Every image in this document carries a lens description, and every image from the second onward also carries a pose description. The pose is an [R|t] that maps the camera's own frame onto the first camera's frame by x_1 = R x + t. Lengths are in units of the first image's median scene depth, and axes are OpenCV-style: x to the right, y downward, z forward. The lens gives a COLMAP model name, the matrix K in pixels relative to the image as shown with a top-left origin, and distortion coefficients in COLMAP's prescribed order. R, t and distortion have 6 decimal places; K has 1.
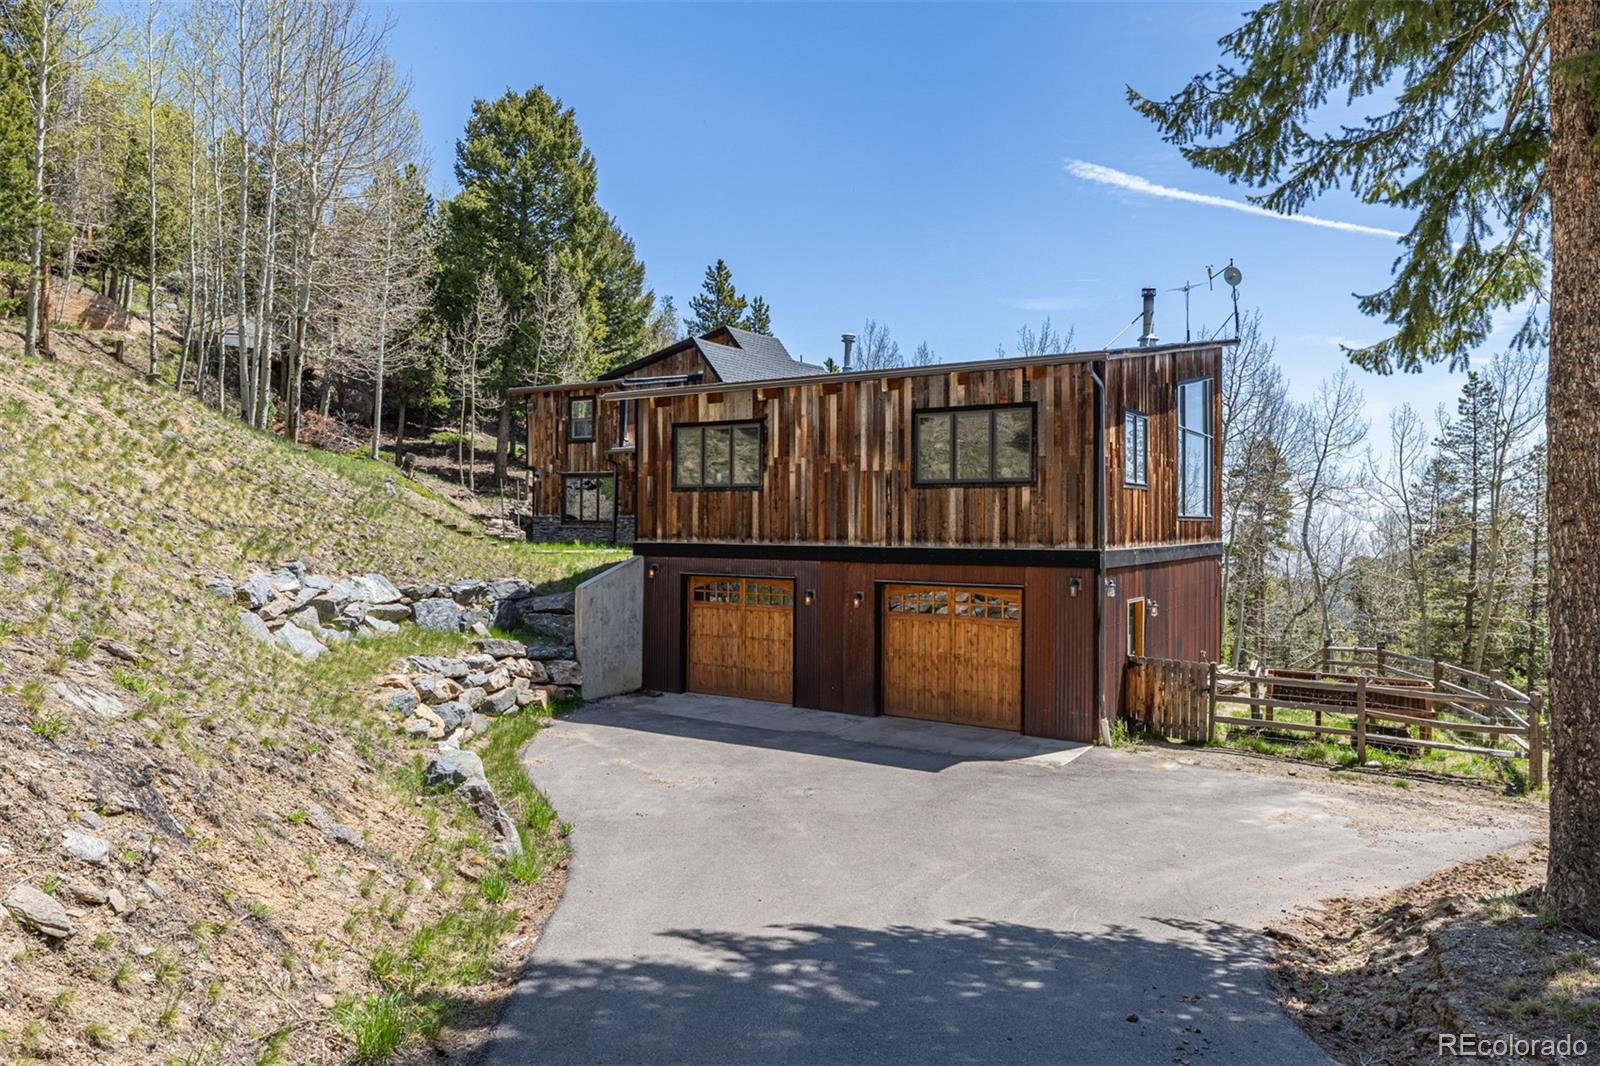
lens RADIAL K [[1021.3, 0, 799.5], [0, 1021.3, 532.2], [0, 0, 1]] dist [0.001101, 0.000007]
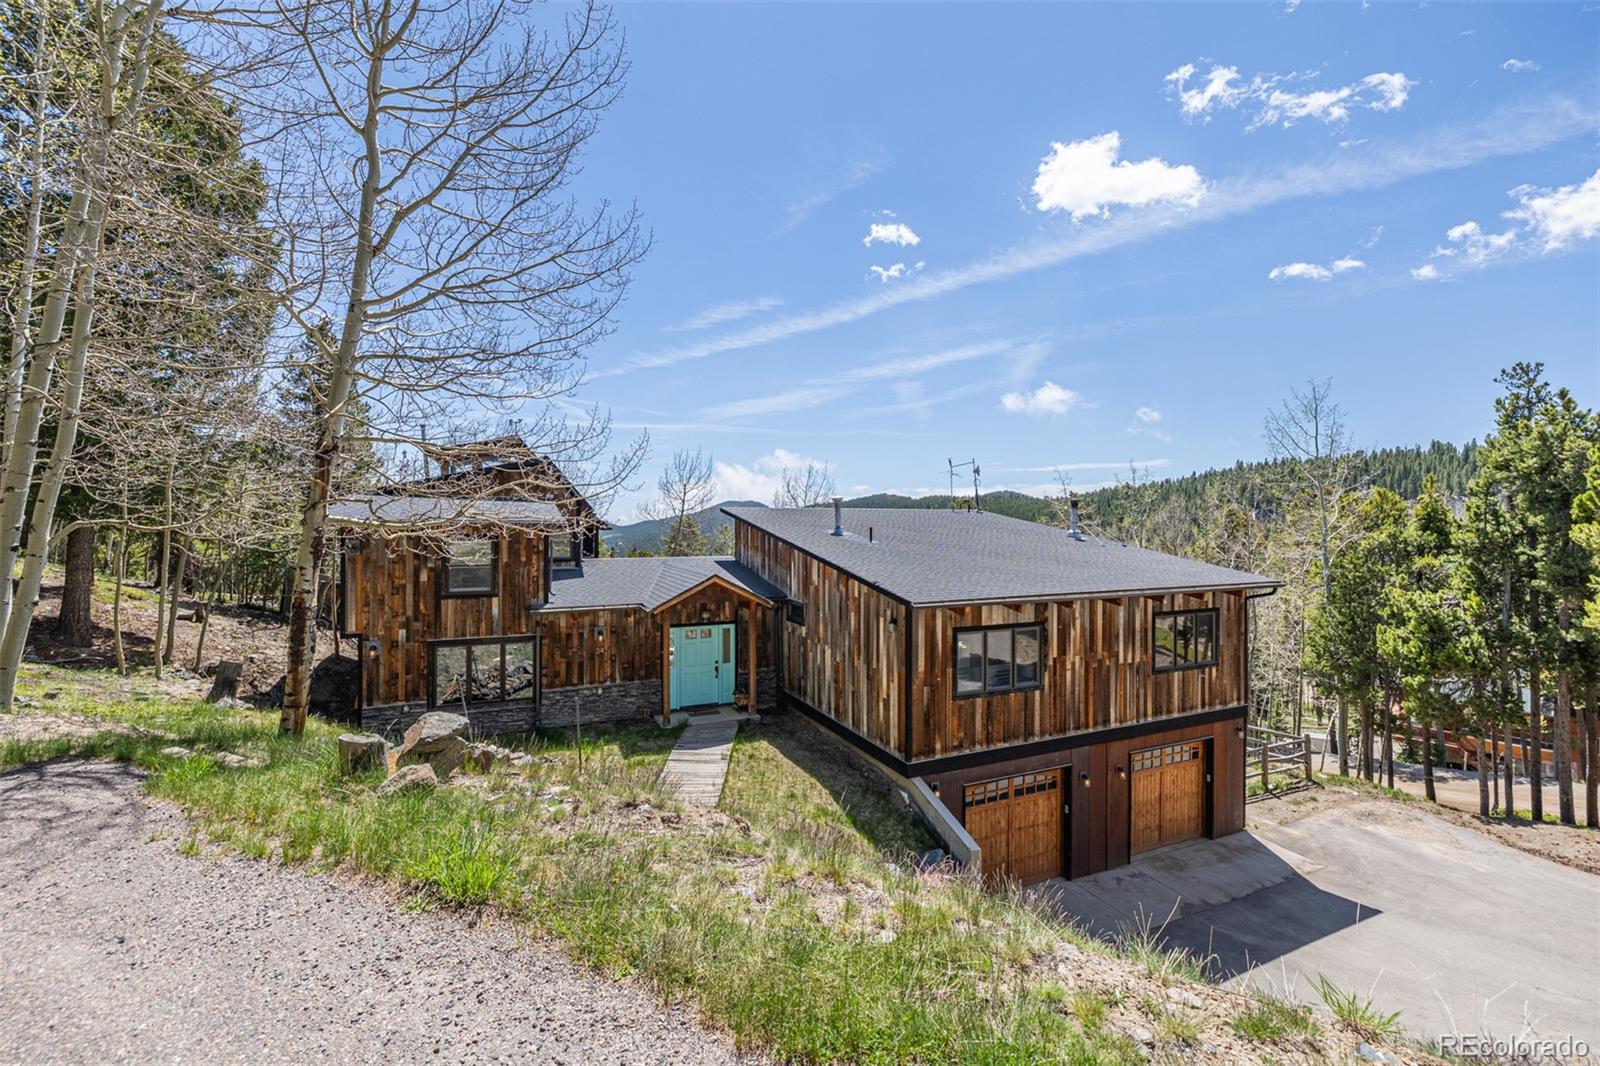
lens RADIAL K [[680.0, 0, 801.8], [0, 680.0, 519.2], [0, 0, 1]] dist [-0.001351, -0.000012]
pose [[0.545076, -0.001212, 0.838386, -0.789492], [0.009355, 0.999945, -0.004637, -0.223386], [-0.838335, 0.010370, 0.545057, 0.851585]]
